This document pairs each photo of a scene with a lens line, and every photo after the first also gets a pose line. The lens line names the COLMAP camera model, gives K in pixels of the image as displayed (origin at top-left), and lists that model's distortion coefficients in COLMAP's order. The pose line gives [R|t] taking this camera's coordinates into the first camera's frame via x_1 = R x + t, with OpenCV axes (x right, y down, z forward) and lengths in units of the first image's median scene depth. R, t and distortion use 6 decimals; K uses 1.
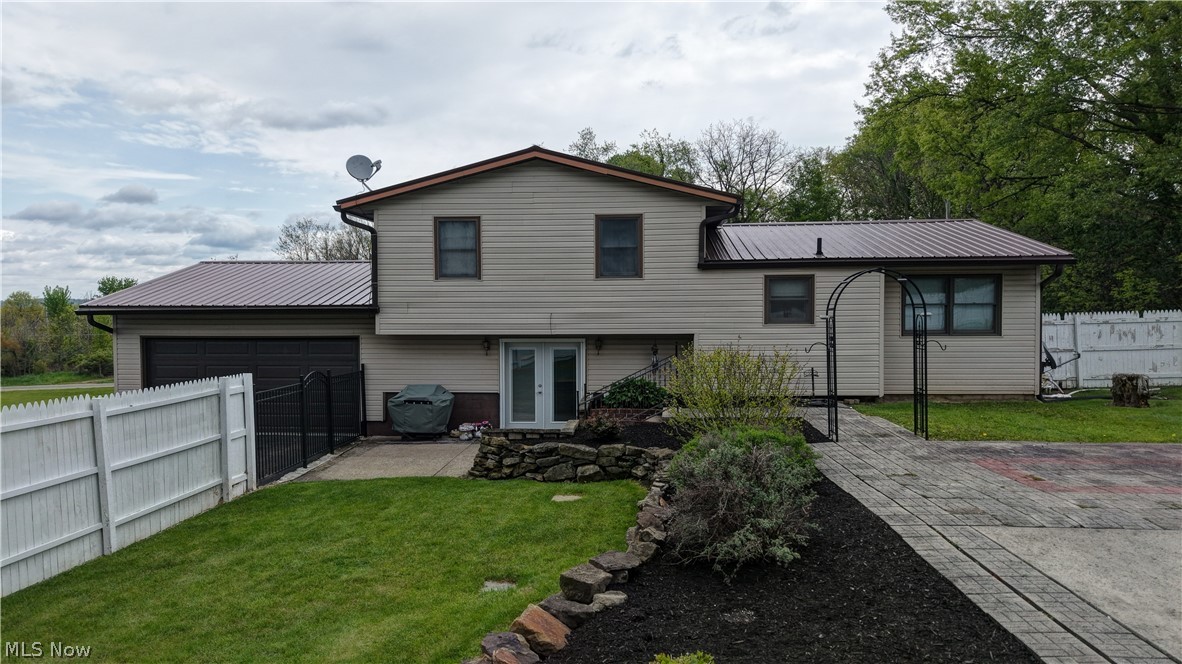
lens RADIAL K [[805.6, 0, 591.0], [0, 805.6, 337.0], [0, 0, 1]] dist [0.032452, -0.047234]
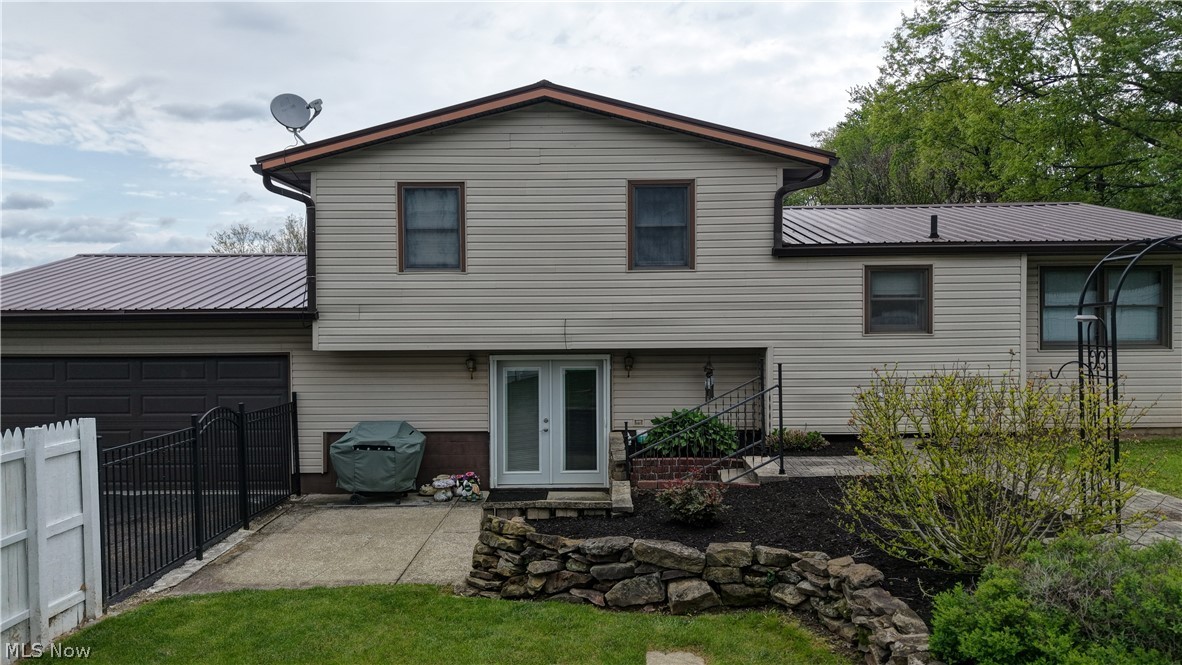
lens RADIAL K [[806.5, 0, 587.3], [0, 806.5, 334.3], [0, 0, 1]] dist [0.008370, -0.032777]
pose [[0.998237, -0.003215, 0.059264, -0.072011], [0.004498, 0.999758, -0.021529, -0.001113], [-0.059181, 0.021758, 0.998010, 0.293169]]
